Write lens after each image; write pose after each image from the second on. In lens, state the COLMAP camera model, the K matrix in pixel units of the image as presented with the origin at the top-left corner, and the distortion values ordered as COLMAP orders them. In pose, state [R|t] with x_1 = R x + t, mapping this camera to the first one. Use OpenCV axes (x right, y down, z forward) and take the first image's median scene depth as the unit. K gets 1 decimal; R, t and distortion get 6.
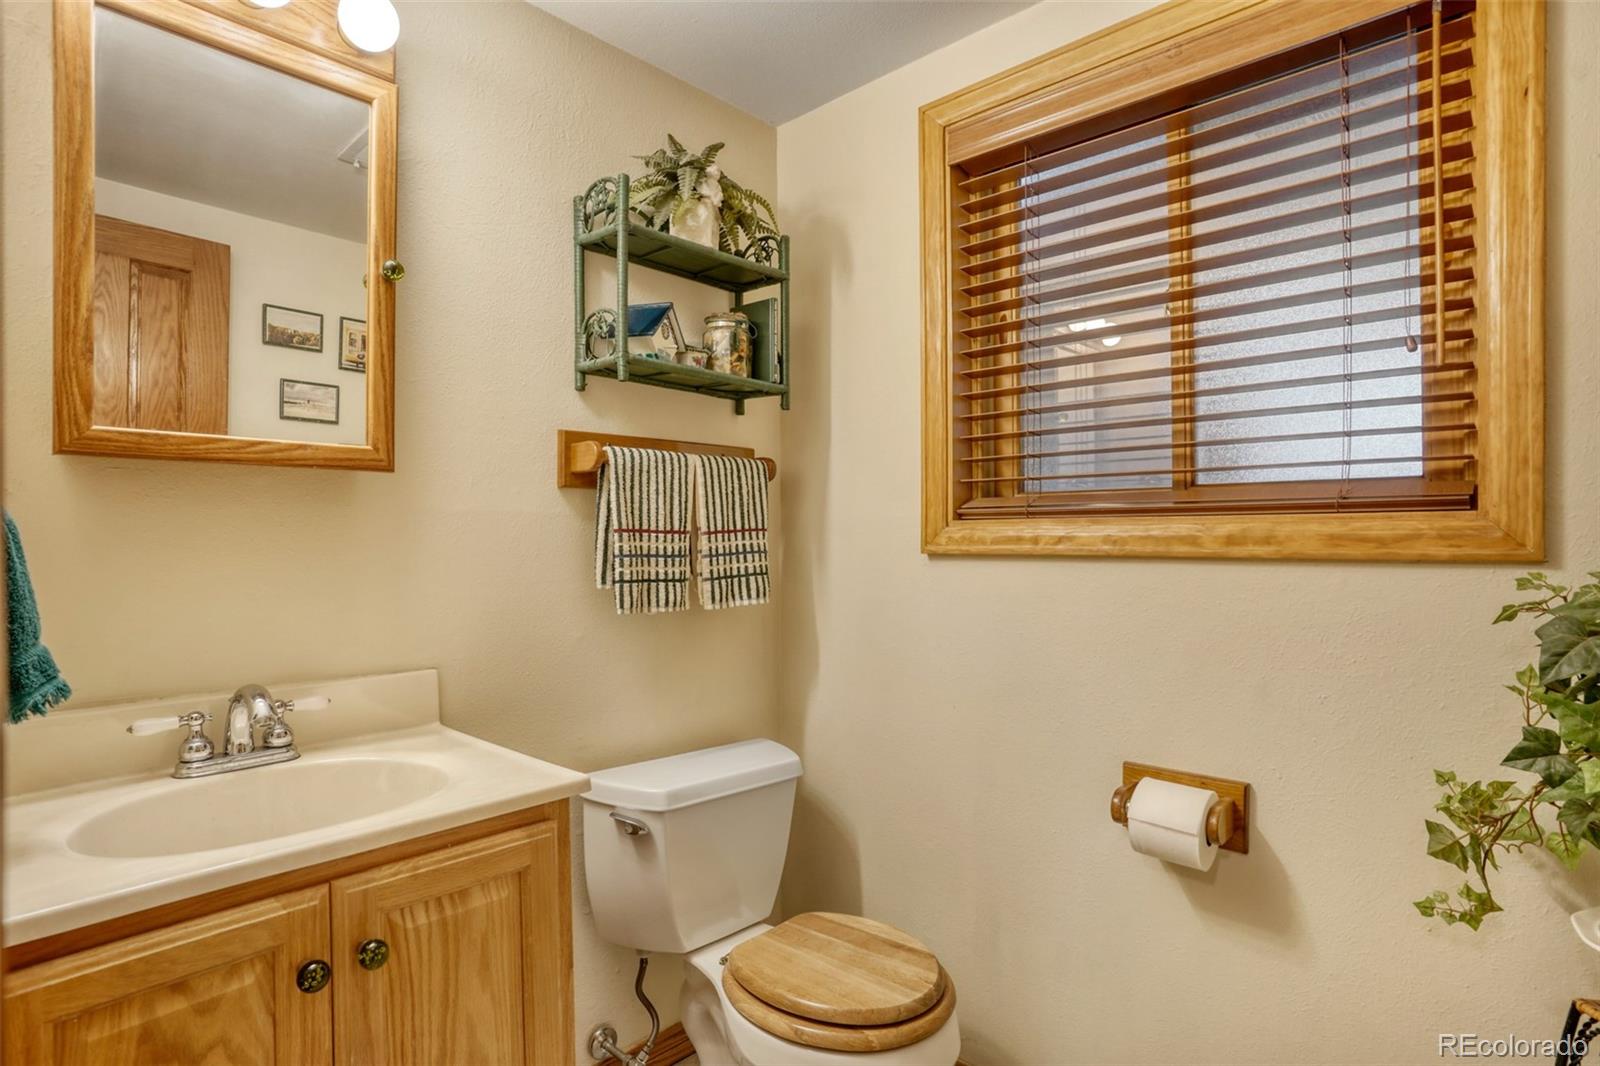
lens RADIAL K [[837.9, 0, 797.3], [0, 837.9, 538.3], [0, 0, 1]] dist [-0.037479, 0.022629]
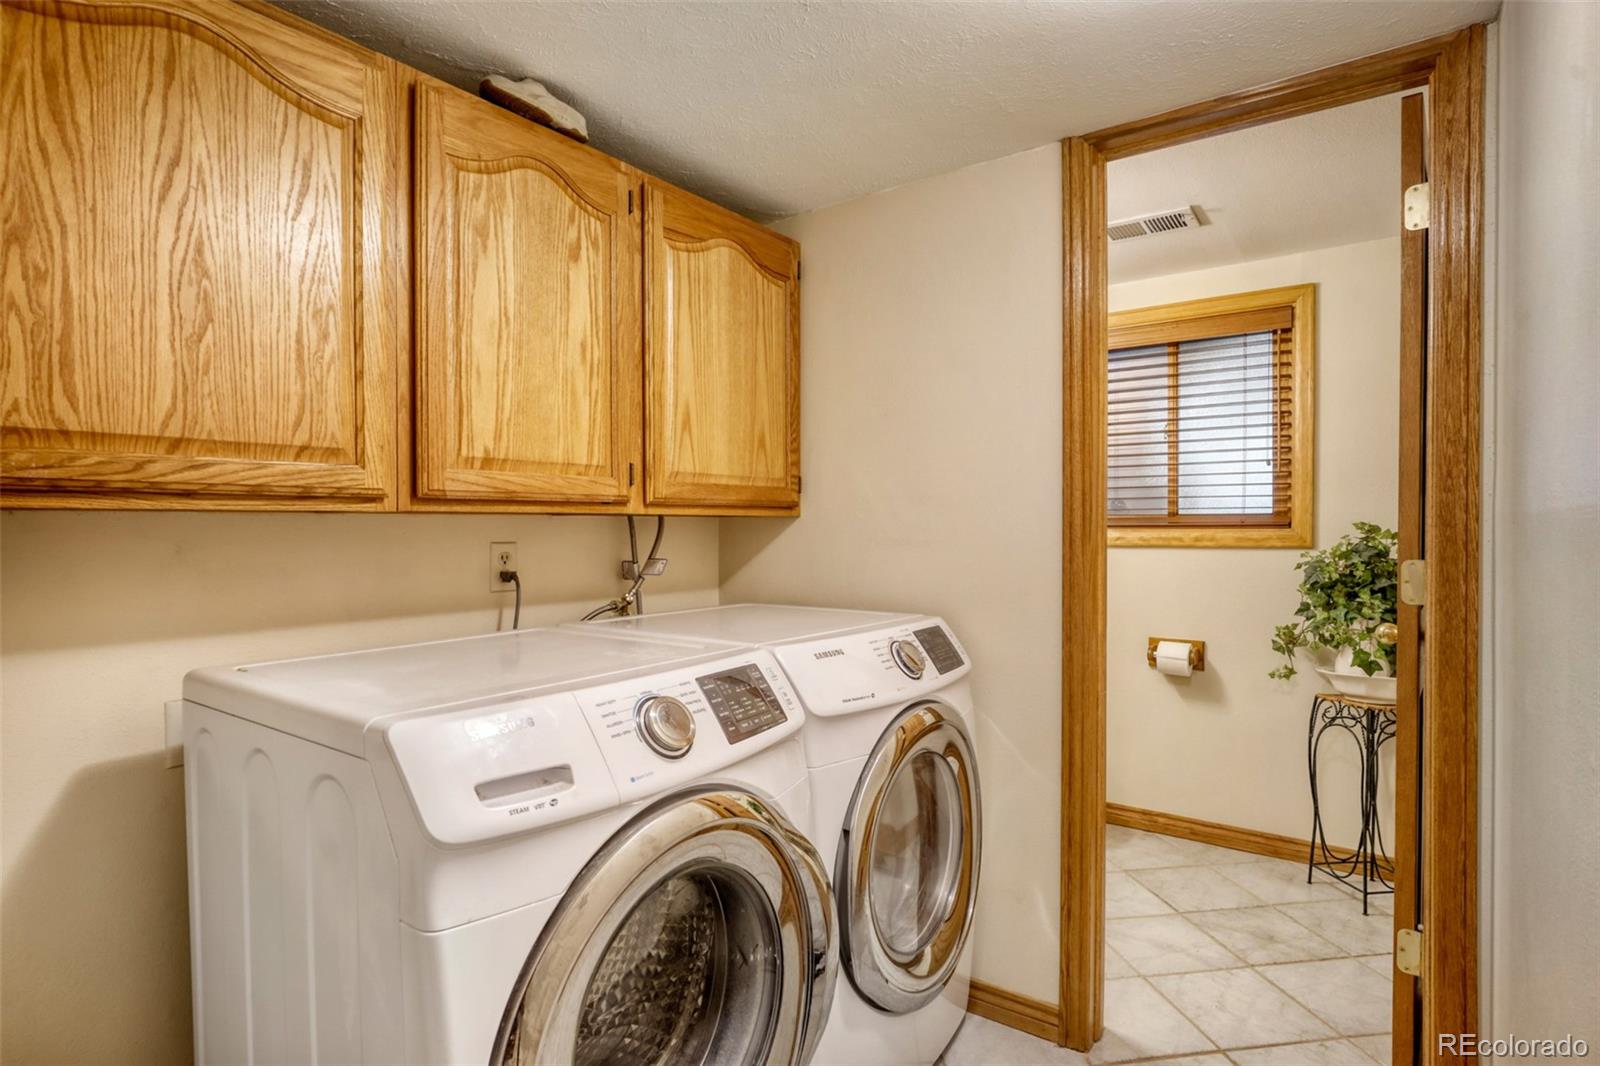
lens RADIAL K [[837.9, 0, 797.3], [0, 837.9, 538.3], [0, 0, 1]] dist [-0.037479, 0.022629]
pose [[0.992406, -0.005058, 0.122898, -0.991507], [0.003142, 0.999871, 0.015783, -0.046008], [-0.122962, -0.015277, 0.992294, -1.334183]]
